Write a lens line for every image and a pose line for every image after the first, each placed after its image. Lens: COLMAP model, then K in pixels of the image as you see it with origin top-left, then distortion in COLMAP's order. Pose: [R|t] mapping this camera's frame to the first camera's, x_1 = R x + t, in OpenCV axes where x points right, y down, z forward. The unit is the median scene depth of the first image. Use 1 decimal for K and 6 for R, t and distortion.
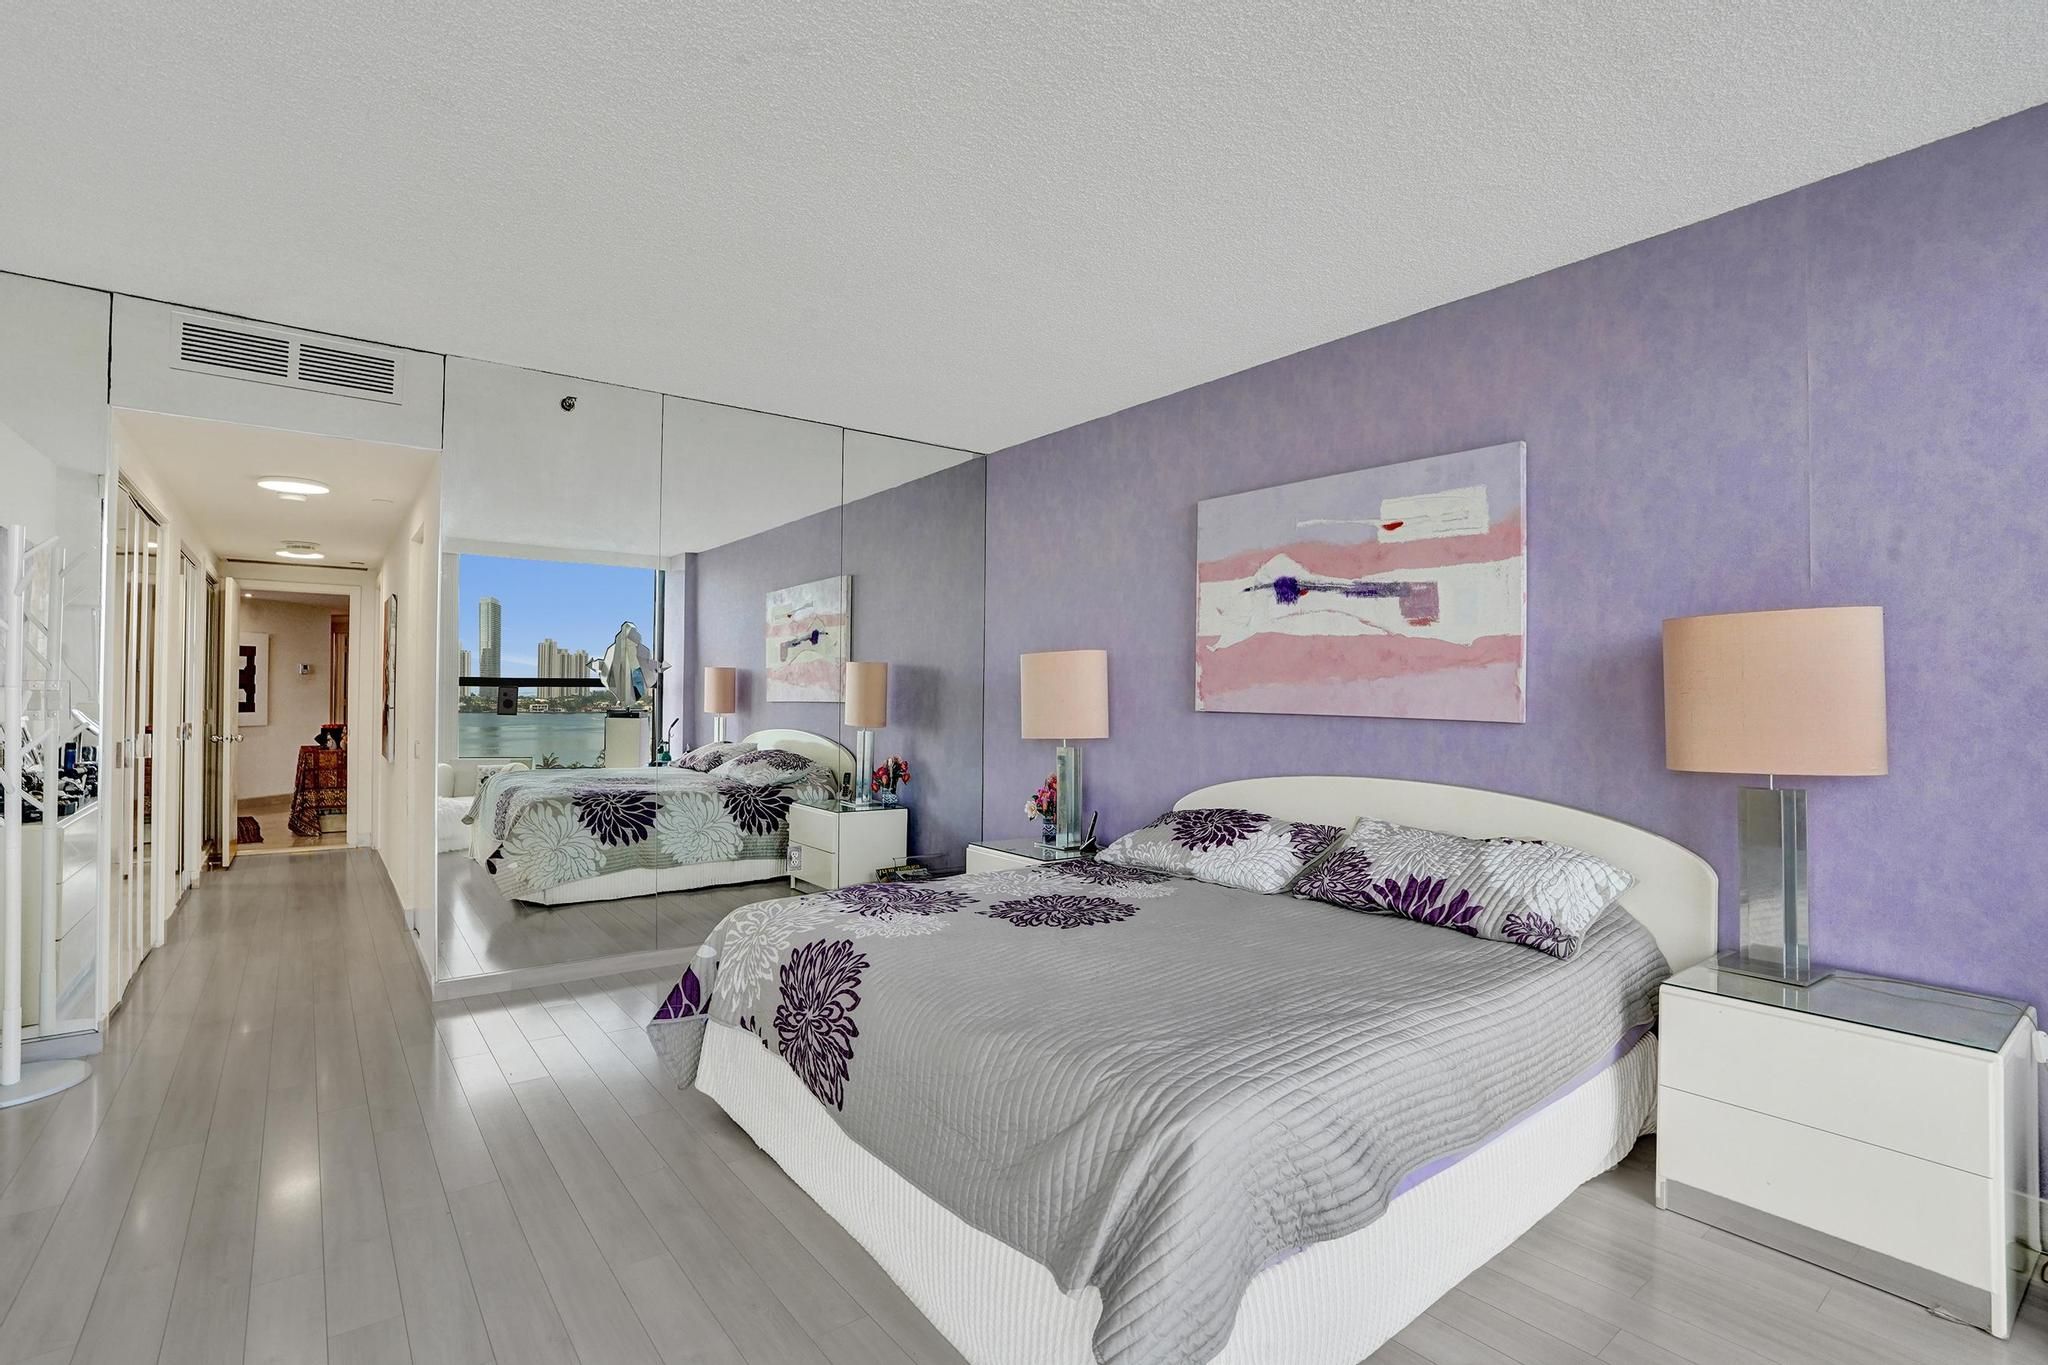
lens RADIAL K [[960.2, 0, 1013.9], [0, 960.2, 686.7], [0, 0, 1]] dist [-0.066206, 0.025717]
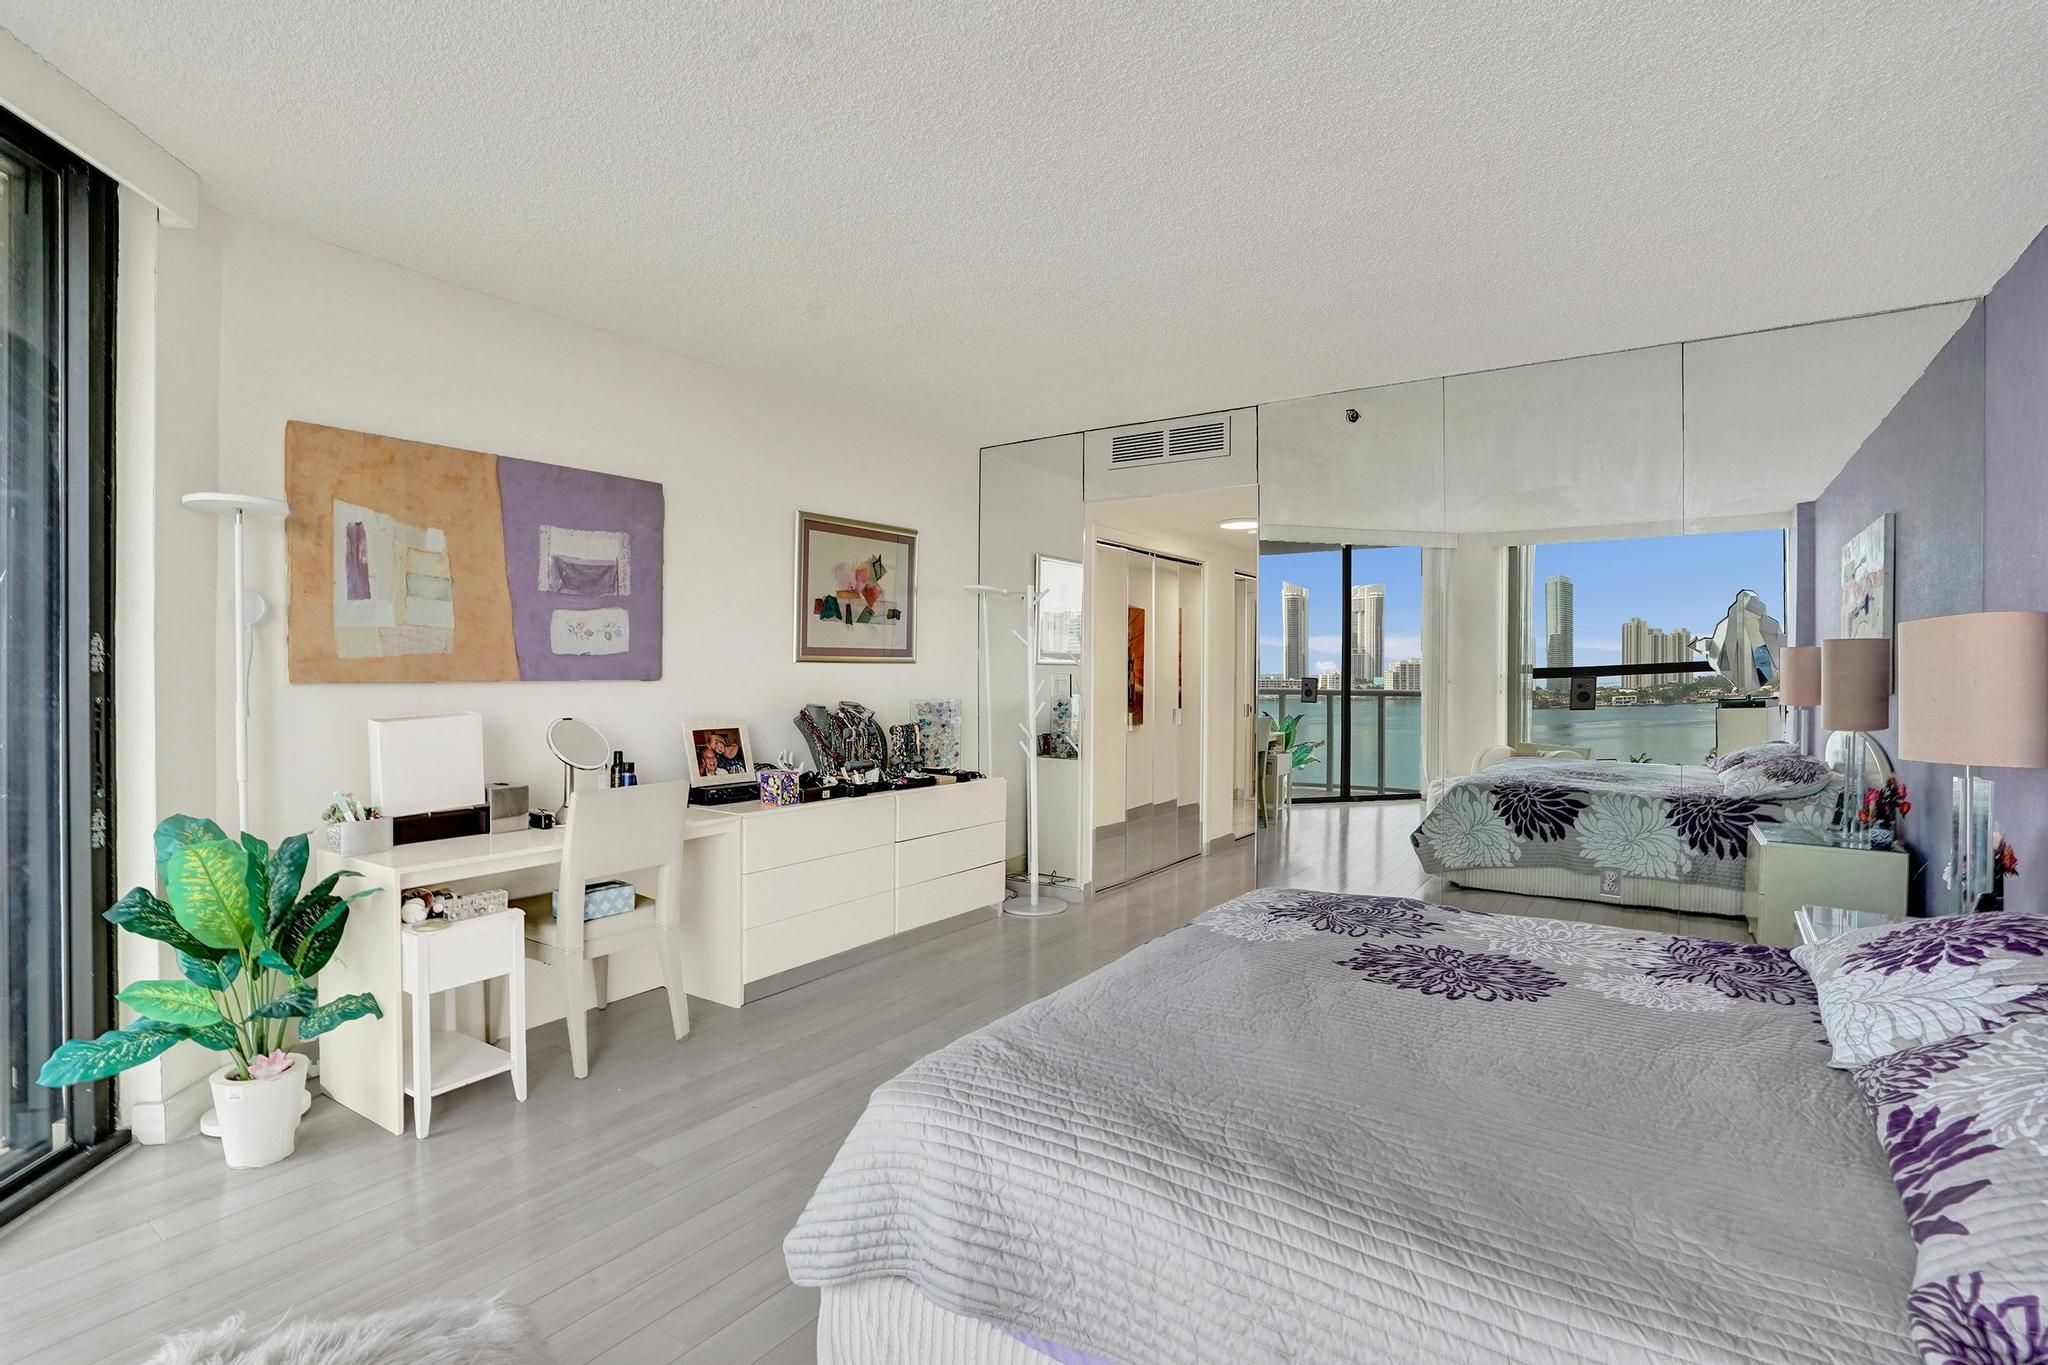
lens RADIAL K [[960.2, 0, 1013.9], [0, 960.2, 686.7], [0, 0, 1]] dist [-0.066206, 0.025717]
pose [[0.302288, 0.011149, -0.953152, 0.309118], [0.007811, 0.999869, 0.014172, -0.004988], [0.953185, -0.011729, 0.302161, 0.201670]]
